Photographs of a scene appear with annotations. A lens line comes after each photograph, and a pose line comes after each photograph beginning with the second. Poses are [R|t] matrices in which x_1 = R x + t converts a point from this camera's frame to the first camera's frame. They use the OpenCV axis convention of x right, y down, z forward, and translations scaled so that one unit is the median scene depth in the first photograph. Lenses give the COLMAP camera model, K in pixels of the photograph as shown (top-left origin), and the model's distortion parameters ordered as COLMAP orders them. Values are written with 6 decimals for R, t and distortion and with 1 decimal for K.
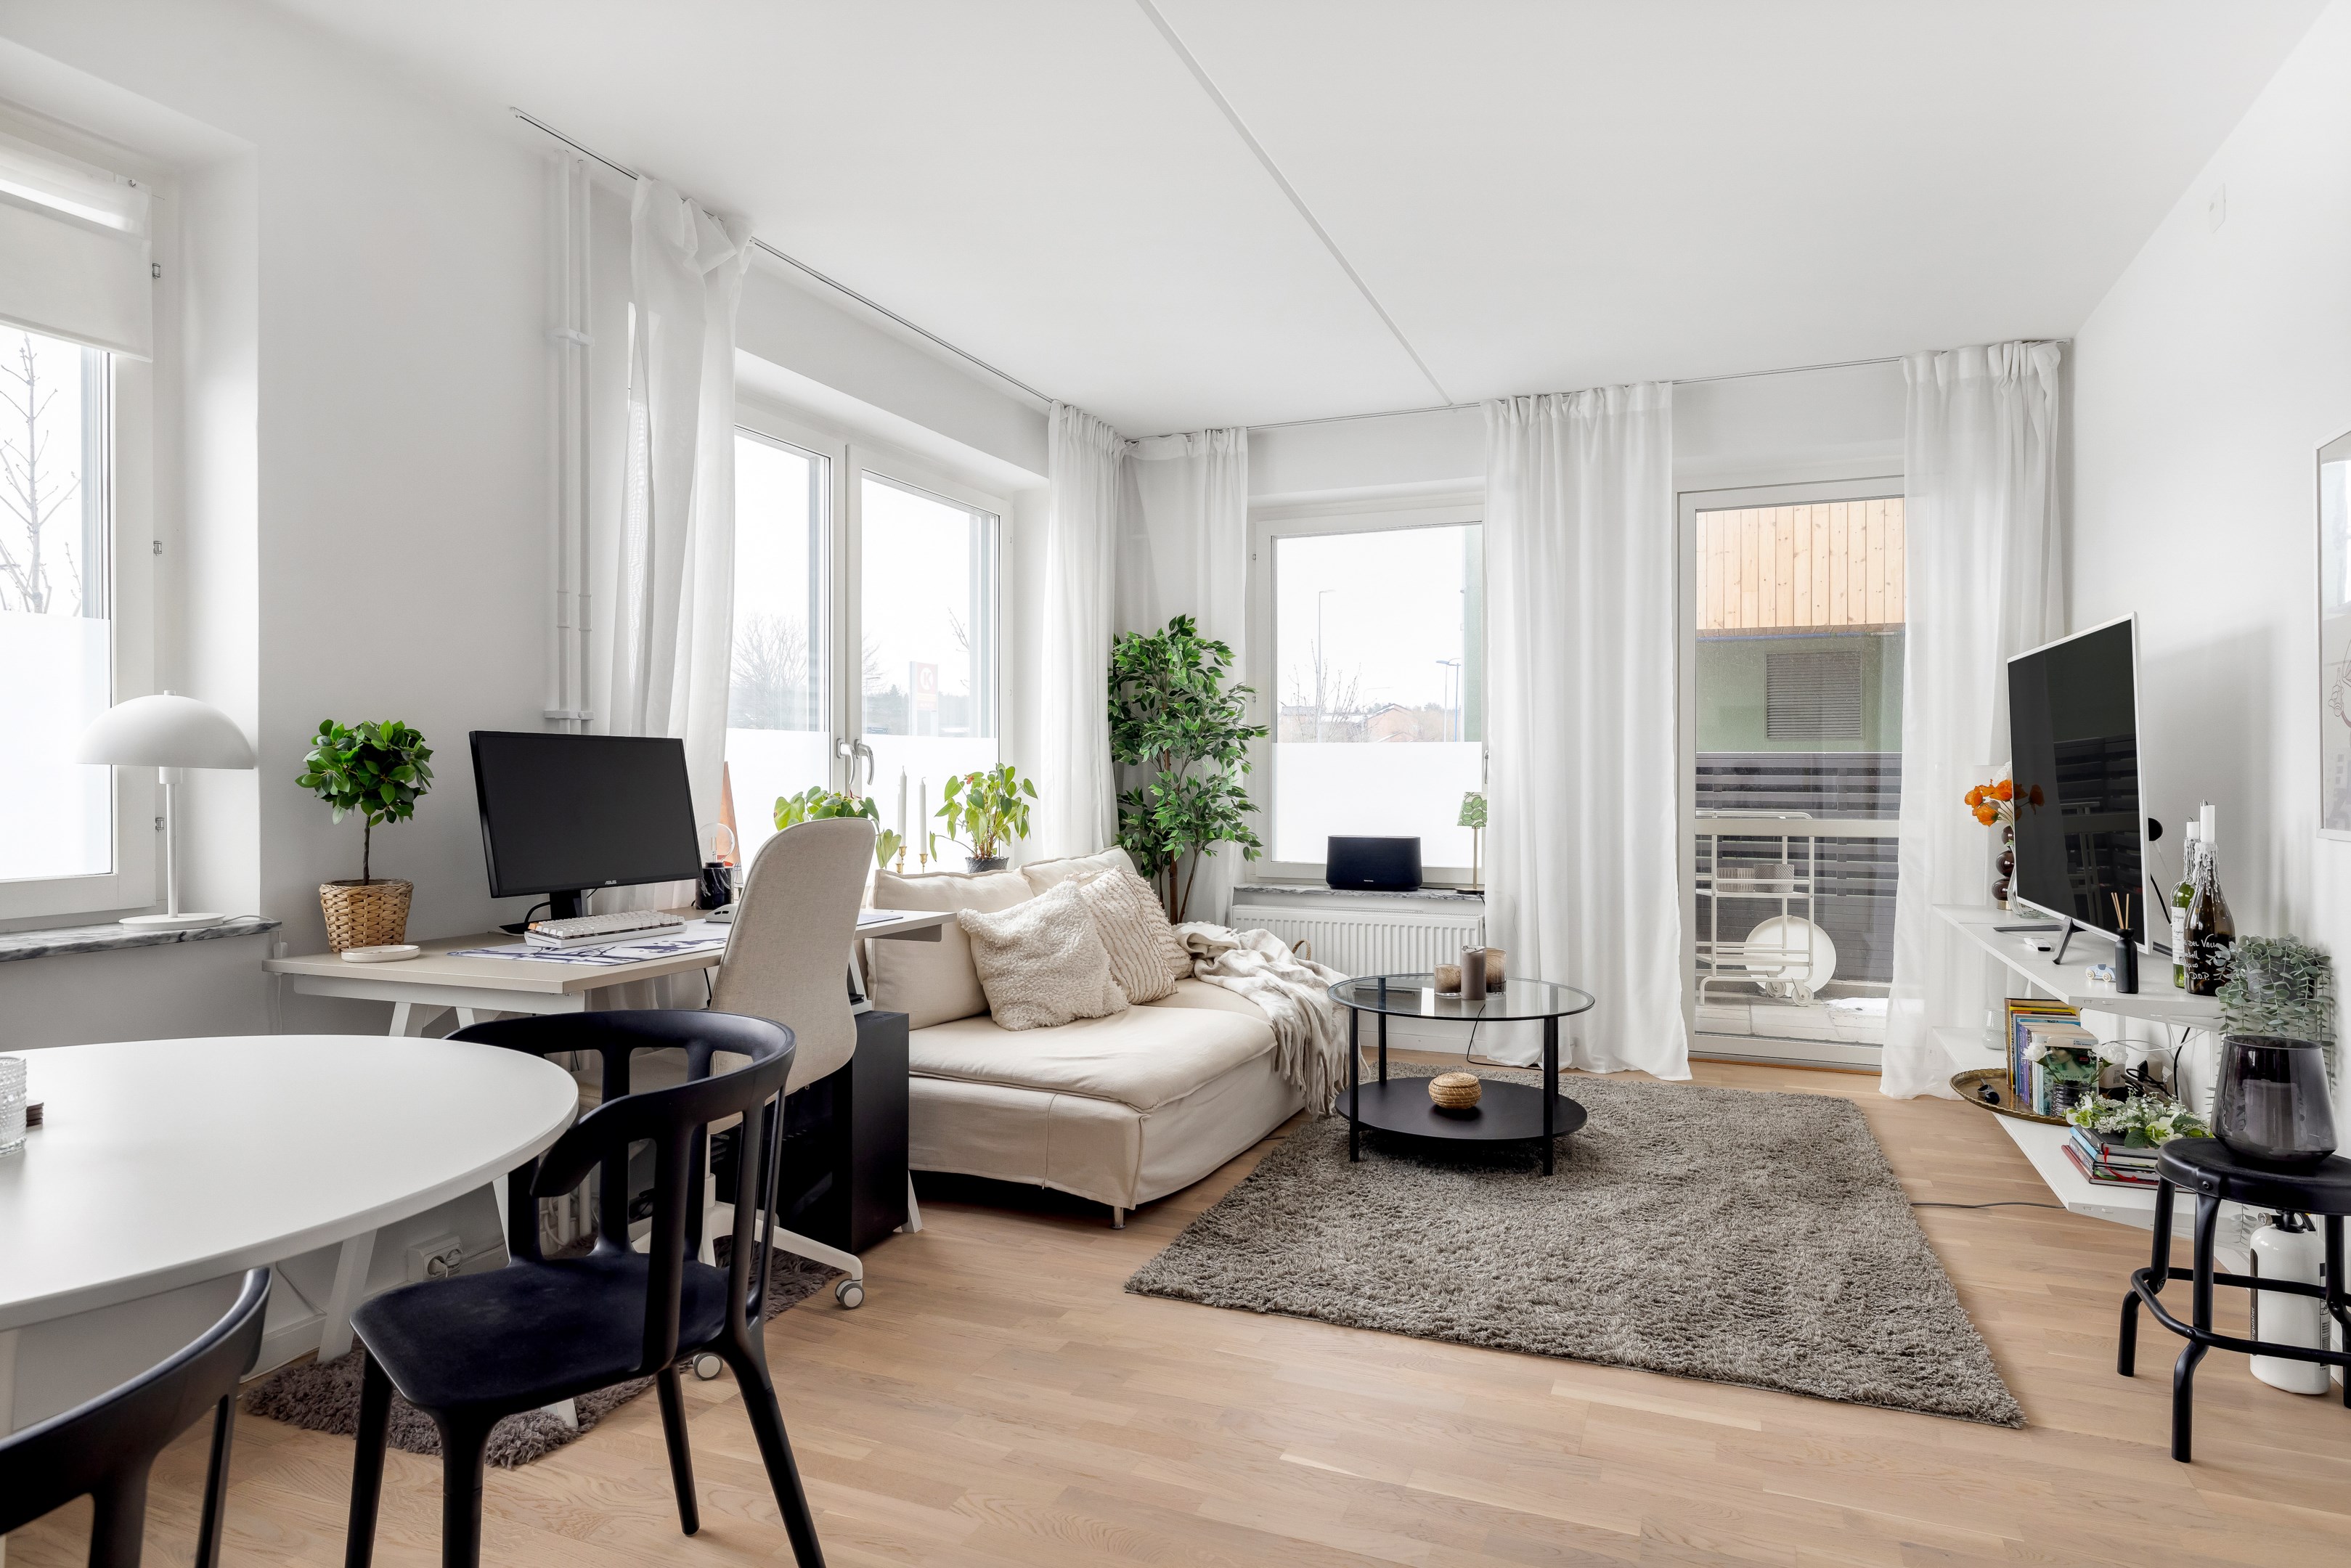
lens RADIAL K [[1330.3, 0, 1182.5], [0, 1330.3, 776.0], [0, 0, 1]] dist [-0.004271, -0.002968]
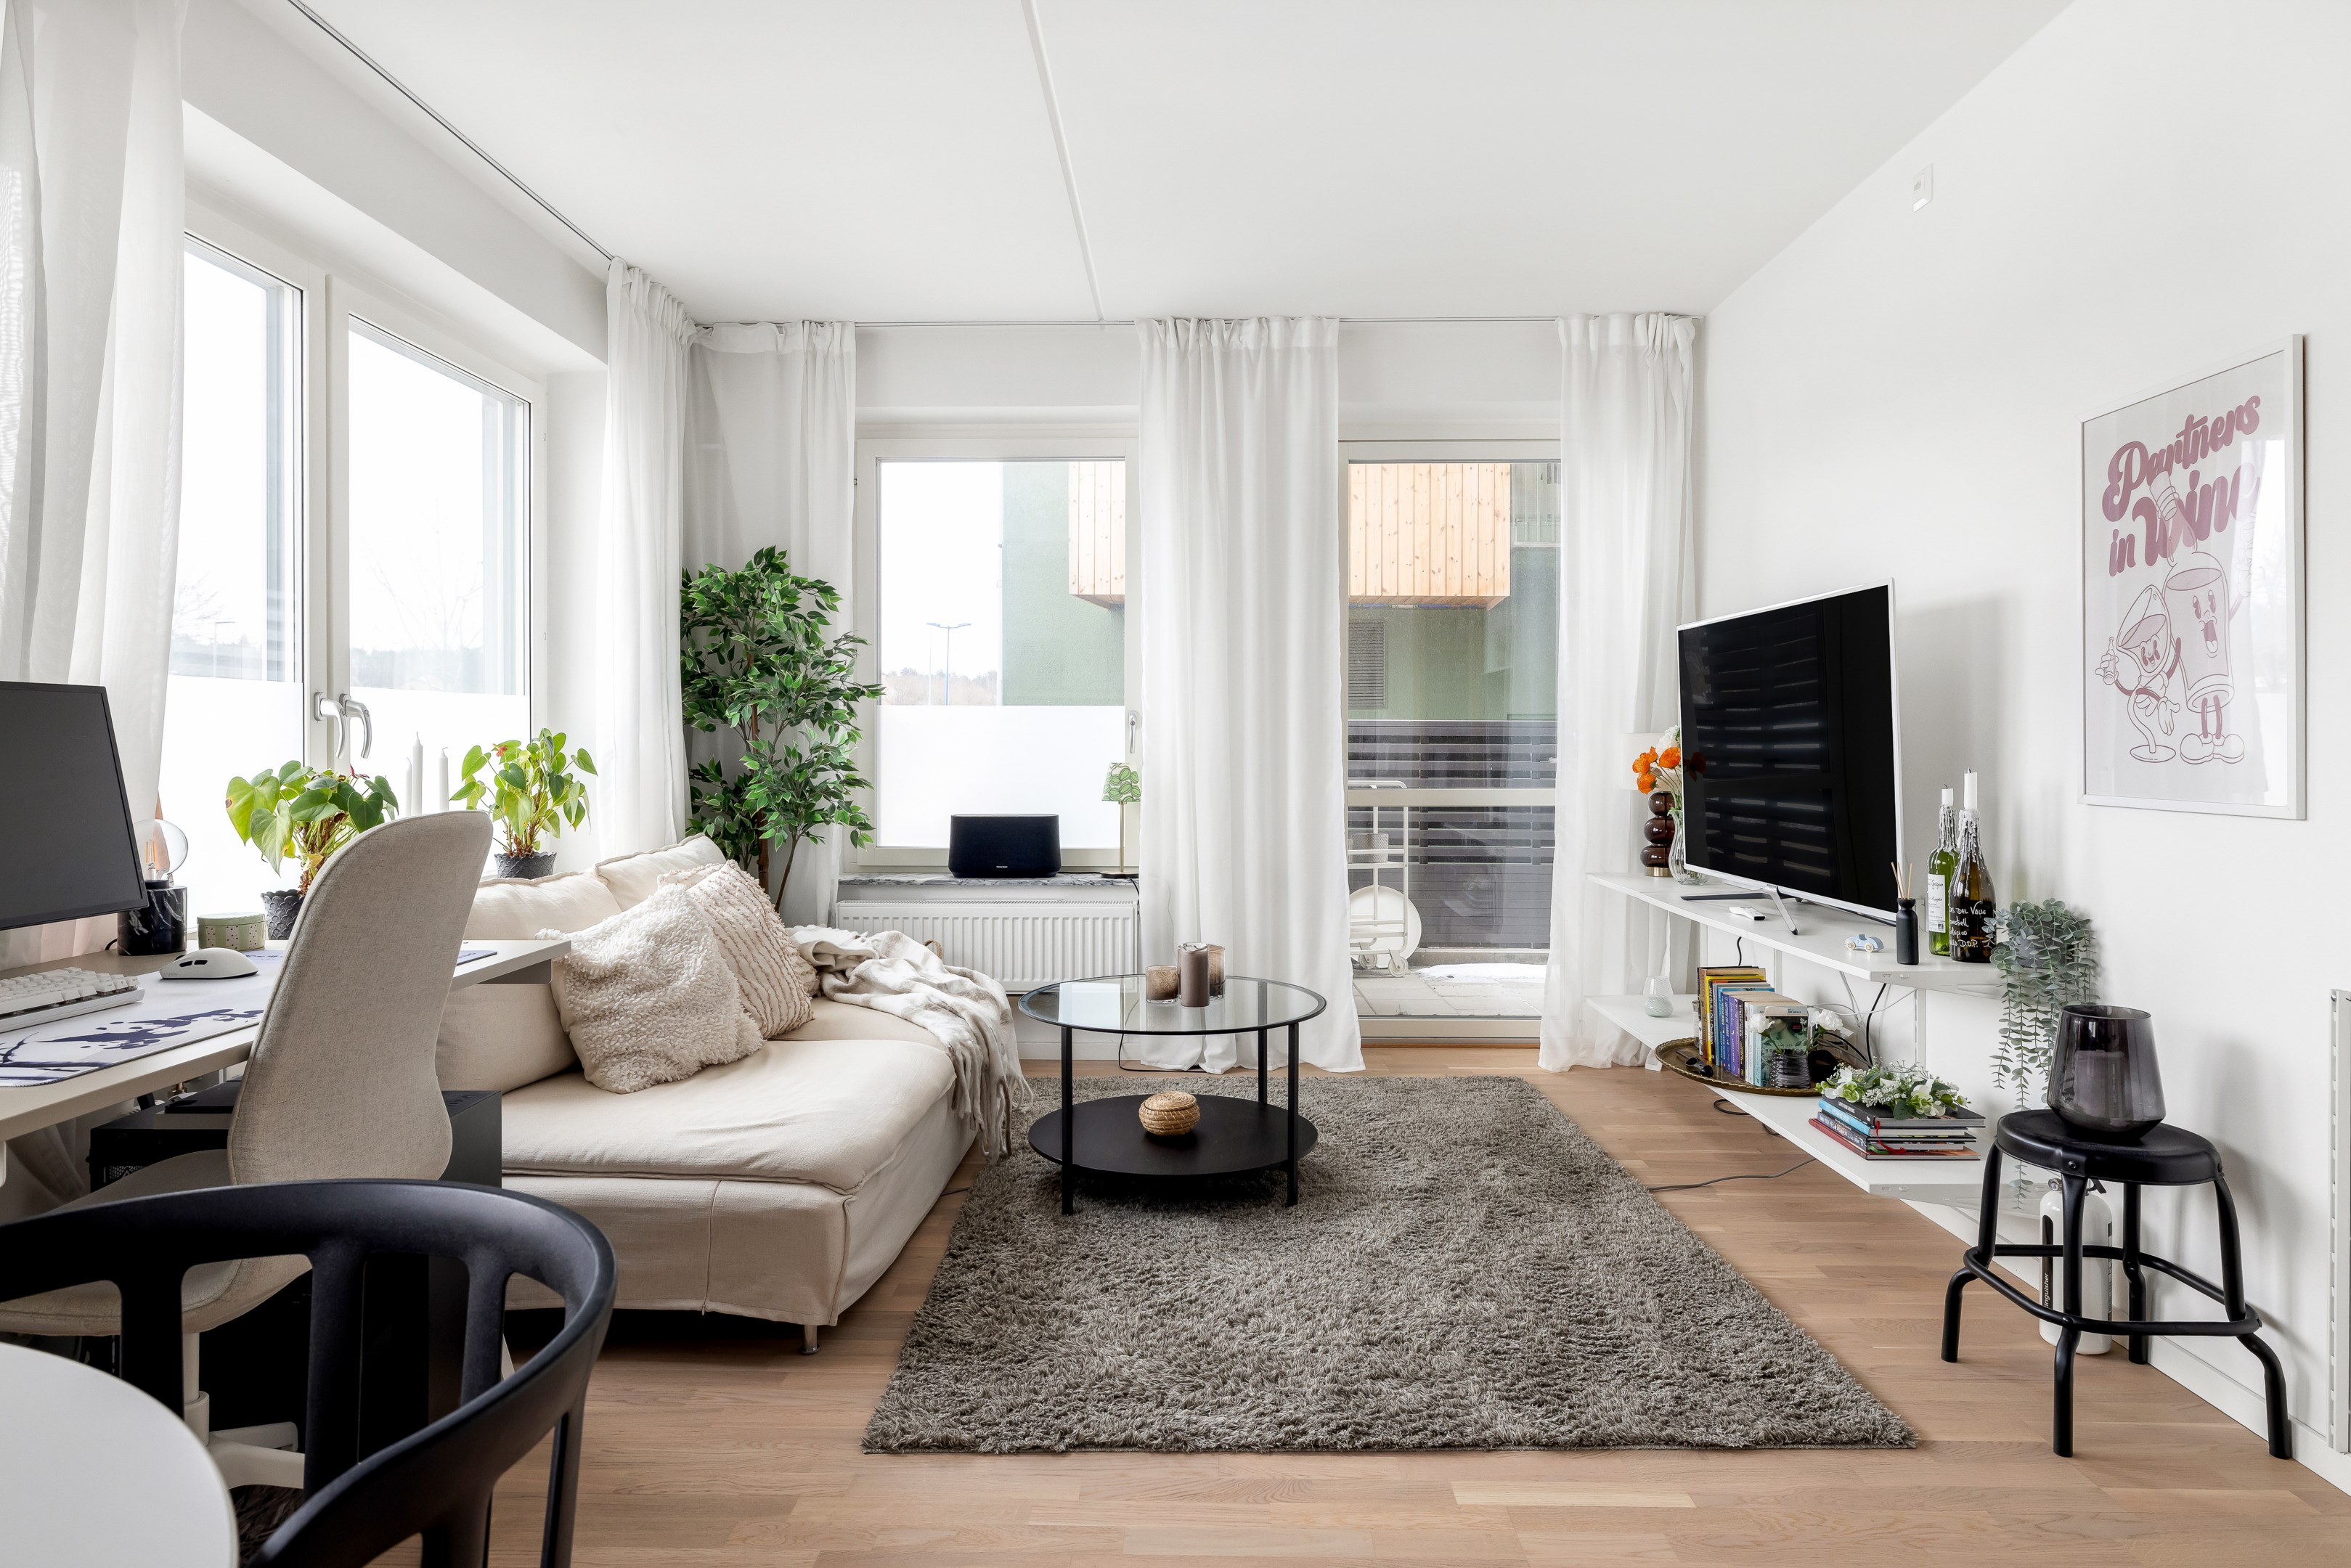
lens RADIAL K [[1397.6, 0, 1171.7], [0, 1397.6, 748.6], [0, 0, 1]] dist [-0.007516, 0.001316]
pose [[0.930471, -0.002768, 0.366355, -0.117815], [0.001645, 0.999993, 0.003377, -0.000300], [-0.366362, -0.002539, 0.930469, 0.161985]]
